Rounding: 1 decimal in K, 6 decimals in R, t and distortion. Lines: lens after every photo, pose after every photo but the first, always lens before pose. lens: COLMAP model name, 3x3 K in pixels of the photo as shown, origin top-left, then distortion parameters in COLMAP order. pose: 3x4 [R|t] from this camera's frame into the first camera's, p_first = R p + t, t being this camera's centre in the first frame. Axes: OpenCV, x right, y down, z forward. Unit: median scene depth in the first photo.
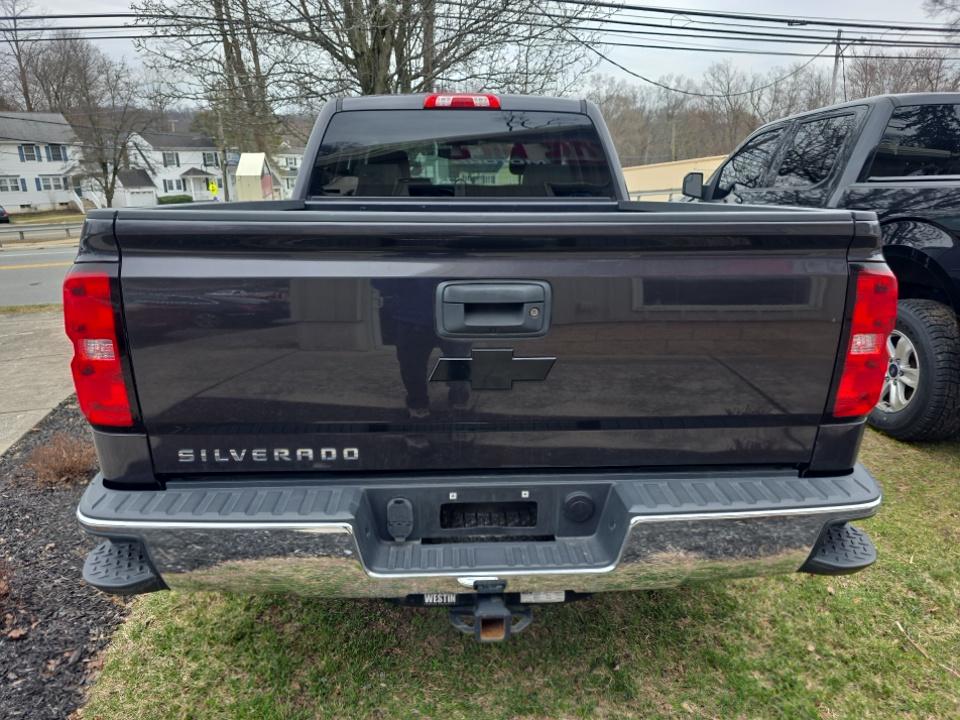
lens RADIAL K [[636.6, 0, 482.7], [0, 636.6, 356.0], [0, 0, 1]] dist [0.022345, -0.006904]
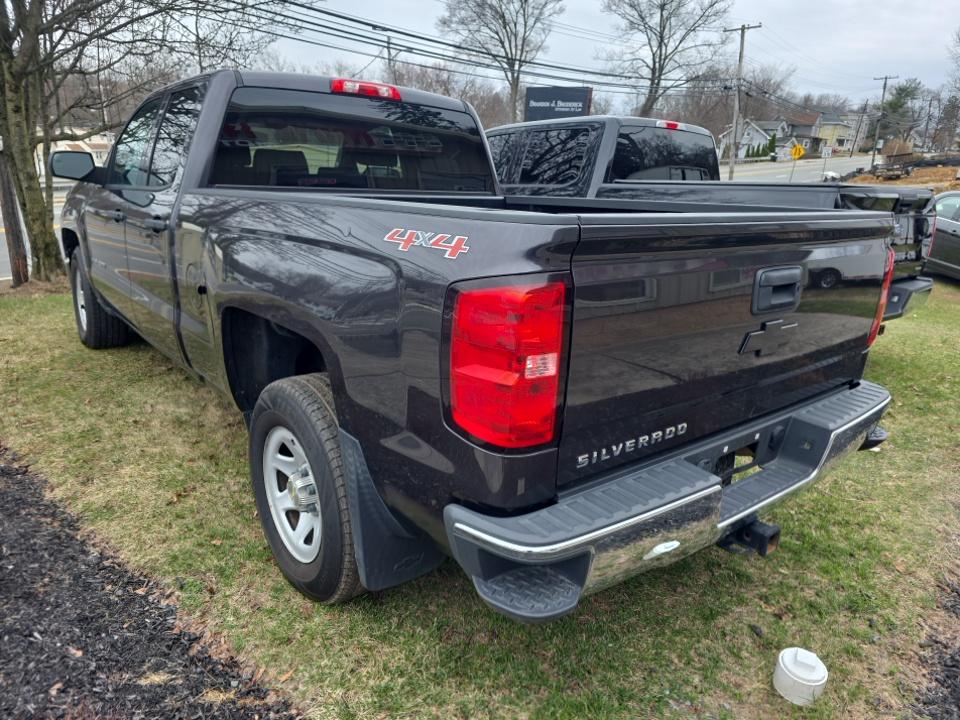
lens RADIAL K [[636.6, 0, 484.7], [0, 636.6, 359.5], [0, 0, 1]] dist [0.022345, -0.006904]
pose [[0.817125, -0.129811, 0.561655, -1.107994], [0.115005, 0.991439, 0.061829, -0.078732], [-0.564873, 0.014072, 0.825058, 0.255977]]
